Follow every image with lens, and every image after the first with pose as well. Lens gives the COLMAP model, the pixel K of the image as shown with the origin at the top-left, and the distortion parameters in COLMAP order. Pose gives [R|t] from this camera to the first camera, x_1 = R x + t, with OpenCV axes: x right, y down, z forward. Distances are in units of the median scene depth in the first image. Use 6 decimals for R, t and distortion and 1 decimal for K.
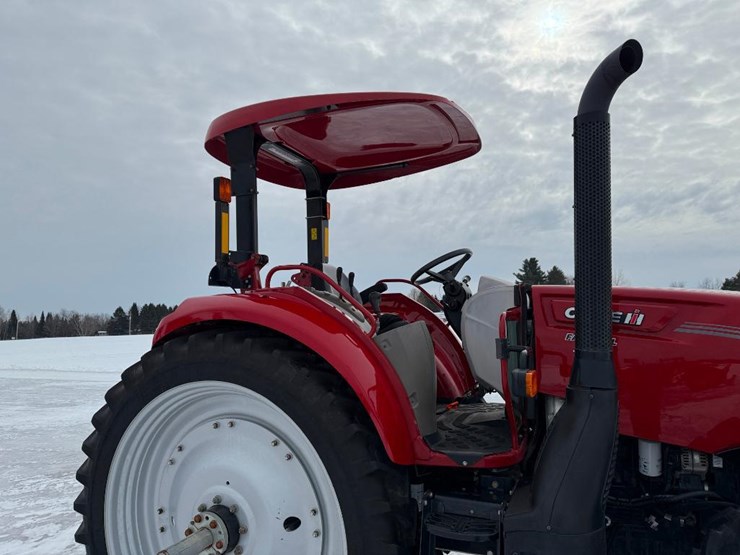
lens RADIAL K [[518.0, 0, 367.1], [0, 518.0, 276.4], [0, 0, 1]] dist [0.073733, -0.095660]
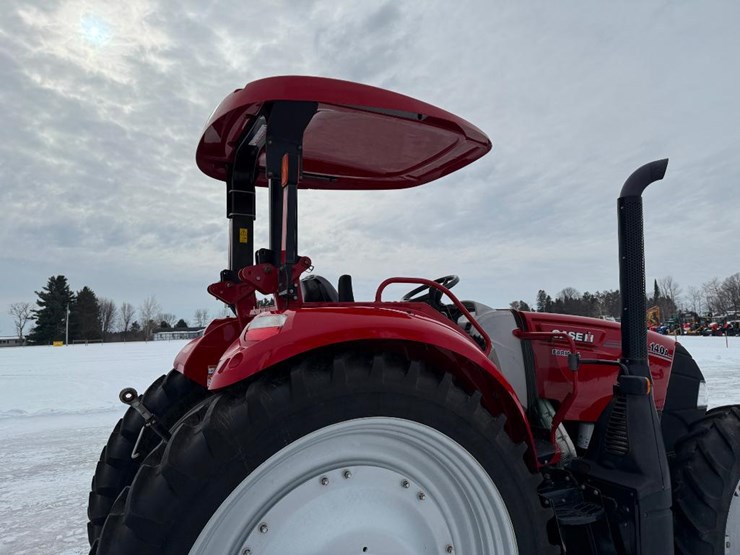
lens RADIAL K [[522.5, 0, 367.0], [0, 522.5, 277.3], [0, 0, 1]] dist [0.024266, -0.028558]
pose [[0.650853, 0.088620, 0.754014, -0.807117], [-0.055134, 0.996059, -0.069477, 0.040227], [-0.757199, 0.003648, 0.653174, 0.437722]]
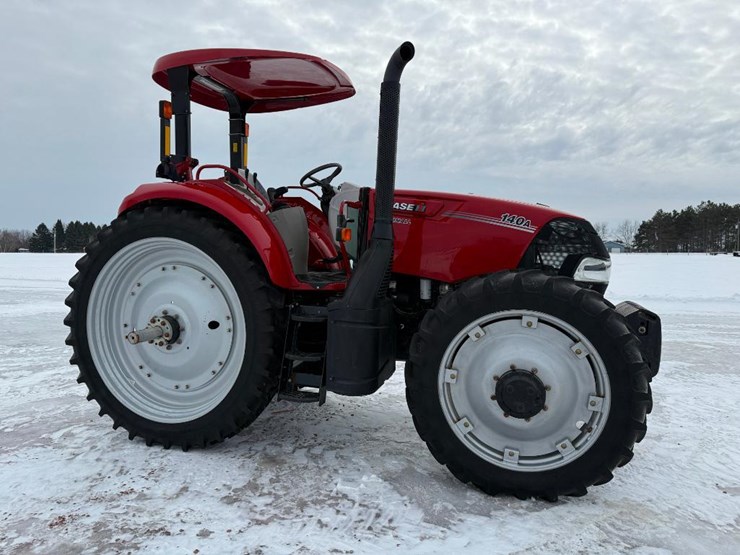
lens RADIAL K [[515.5, 0, 372.3], [0, 515.5, 278.1], [0, 0, 1]] dist [0.073999, -0.098142]
pose [[0.991774, 0.029503, 0.124554, 0.124159], [-0.046488, 0.989652, 0.135746, 0.072530], [-0.119260, -0.140420, 0.982883, -0.551888]]
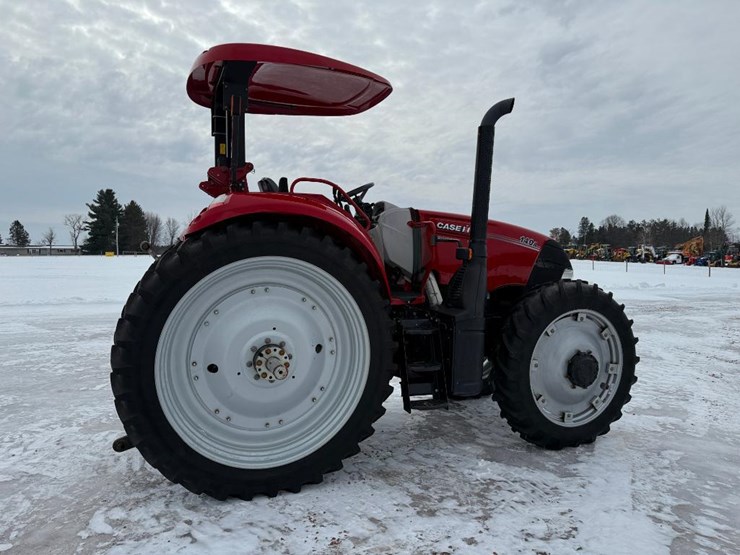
lens RADIAL K [[514.7, 0, 366.0], [0, 514.7, 282.5], [0, 0, 1]] dist [0.068549, -0.089906]
pose [[0.703516, -0.006897, 0.710646, -0.975072], [-0.085676, 0.991837, 0.094442, 0.107317], [-0.705496, -0.127327, 0.697182, -0.114722]]
